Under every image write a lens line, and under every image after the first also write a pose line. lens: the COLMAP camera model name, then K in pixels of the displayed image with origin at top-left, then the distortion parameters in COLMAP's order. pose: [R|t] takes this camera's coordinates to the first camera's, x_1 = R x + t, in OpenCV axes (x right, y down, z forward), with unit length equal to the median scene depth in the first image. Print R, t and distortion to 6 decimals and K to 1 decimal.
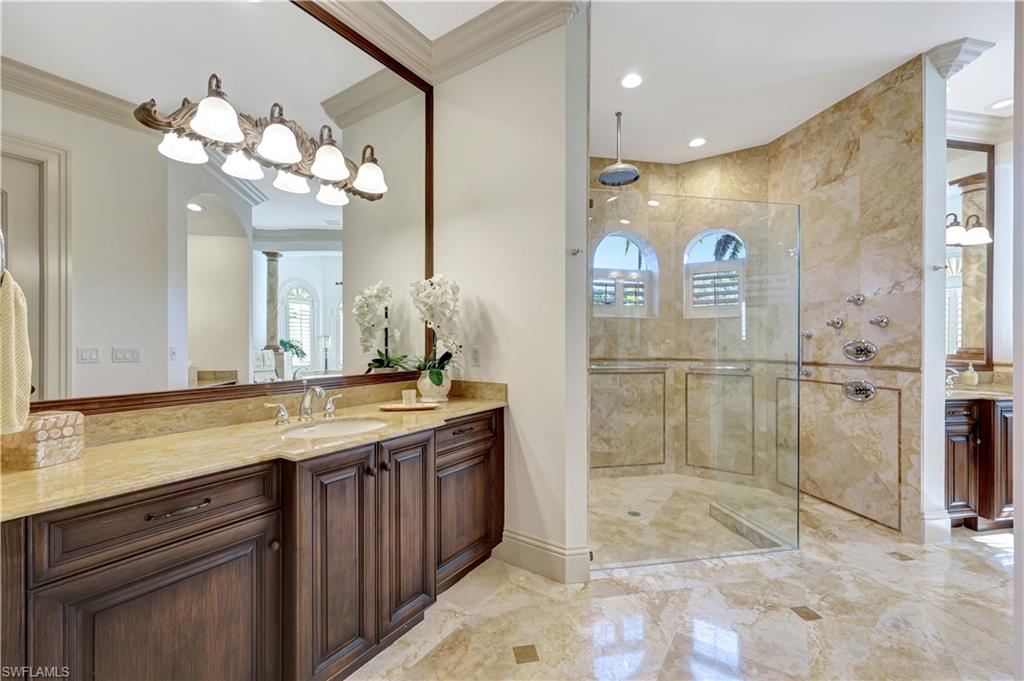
lens RADIAL K [[413.4, 0, 506.3], [0, 413.4, 339.6], [0, 0, 1]] dist [-0.003177, 0.000113]
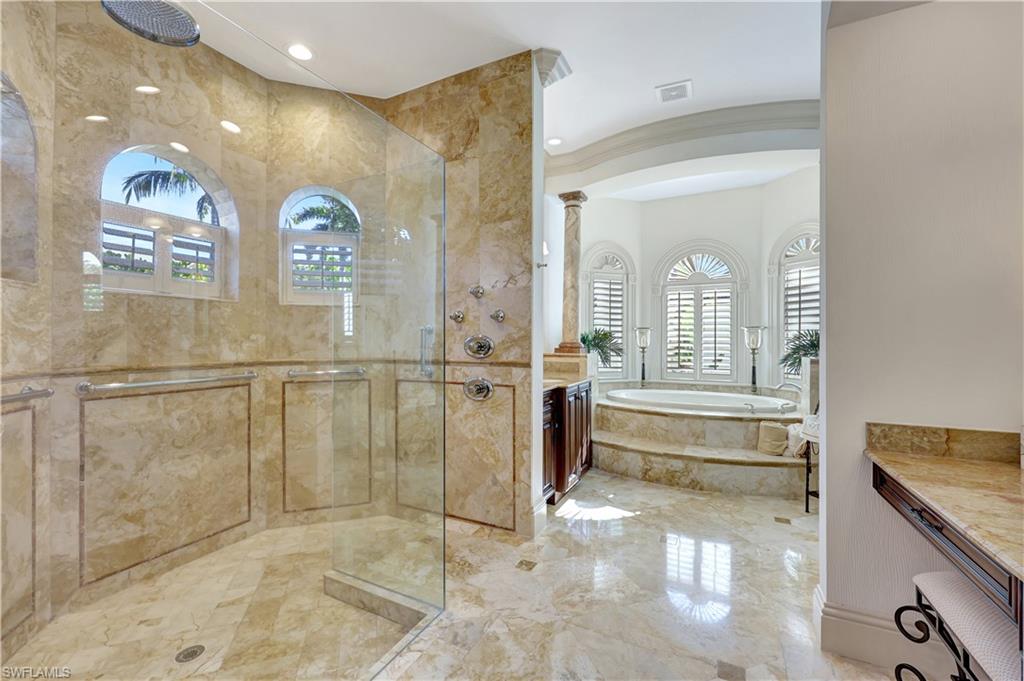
lens RADIAL K [[413.4, 0, 506.3], [0, 413.4, 339.6], [0, 0, 1]] dist [-0.003177, 0.000113]
pose [[0.602931, -0.004855, 0.797778, 0.135092], [-0.001495, 0.999973, 0.007215, 0.003576], [-0.797792, -0.005543, 0.602908, 0.355439]]
